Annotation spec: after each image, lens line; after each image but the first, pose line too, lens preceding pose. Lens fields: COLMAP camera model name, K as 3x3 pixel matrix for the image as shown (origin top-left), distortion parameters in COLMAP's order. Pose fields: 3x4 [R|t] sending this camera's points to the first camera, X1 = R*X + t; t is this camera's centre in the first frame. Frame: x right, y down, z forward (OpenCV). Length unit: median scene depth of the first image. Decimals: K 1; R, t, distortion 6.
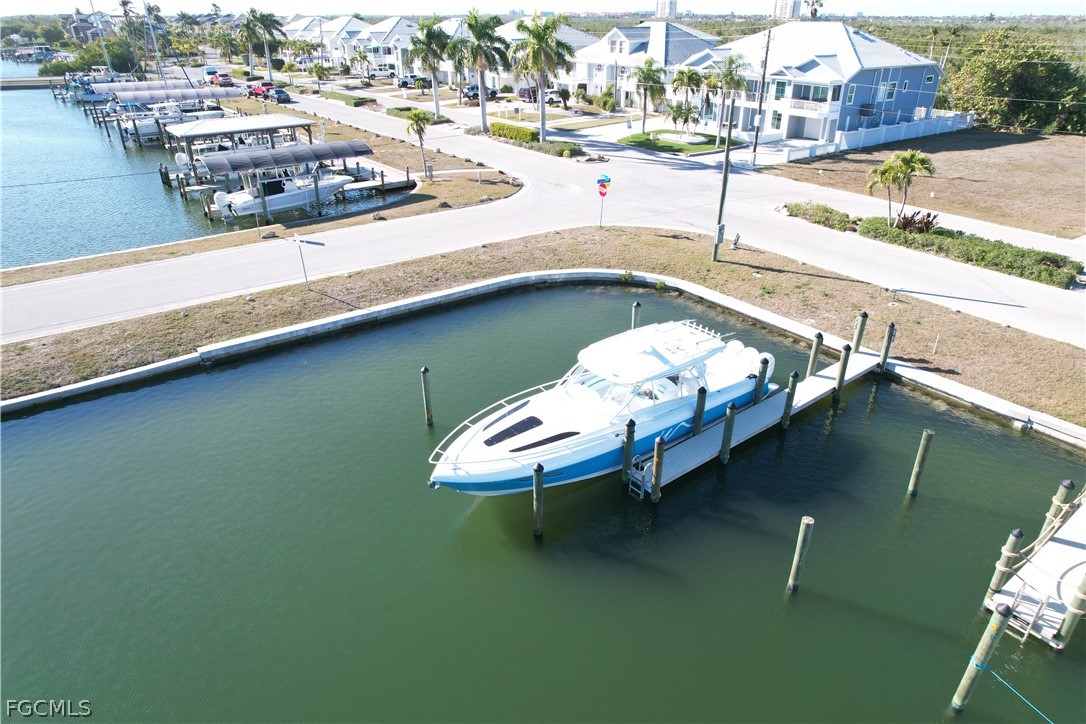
lens RADIAL K [[690.5, 0, 547.1], [0, 690.5, 362.6], [0, 0, 1]] dist [-0.080599, 0.075215]
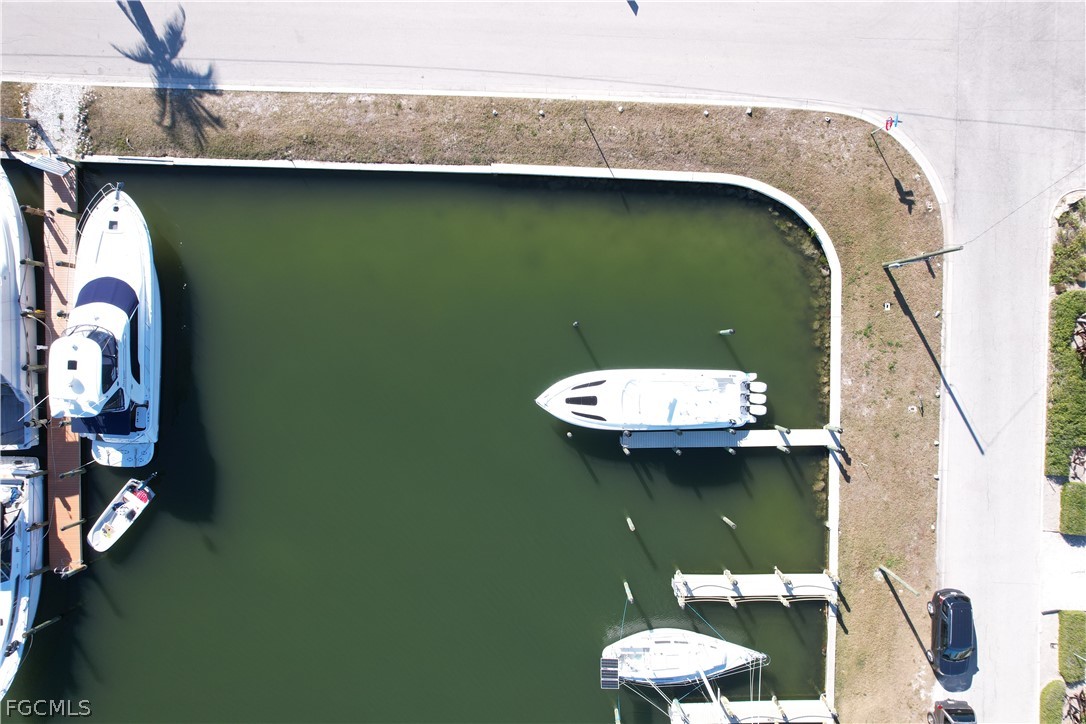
lens RADIAL K [[690.5, 0, 547.1], [0, 690.5, 362.6], [0, 0, 1]] dist [-0.080599, 0.075215]
pose [[0.791064, 0.611534, 0.015599, -0.121988], [-0.283979, 0.344522, 0.894796, -0.919259], [0.541824, -0.712271, 0.446202, 0.049033]]
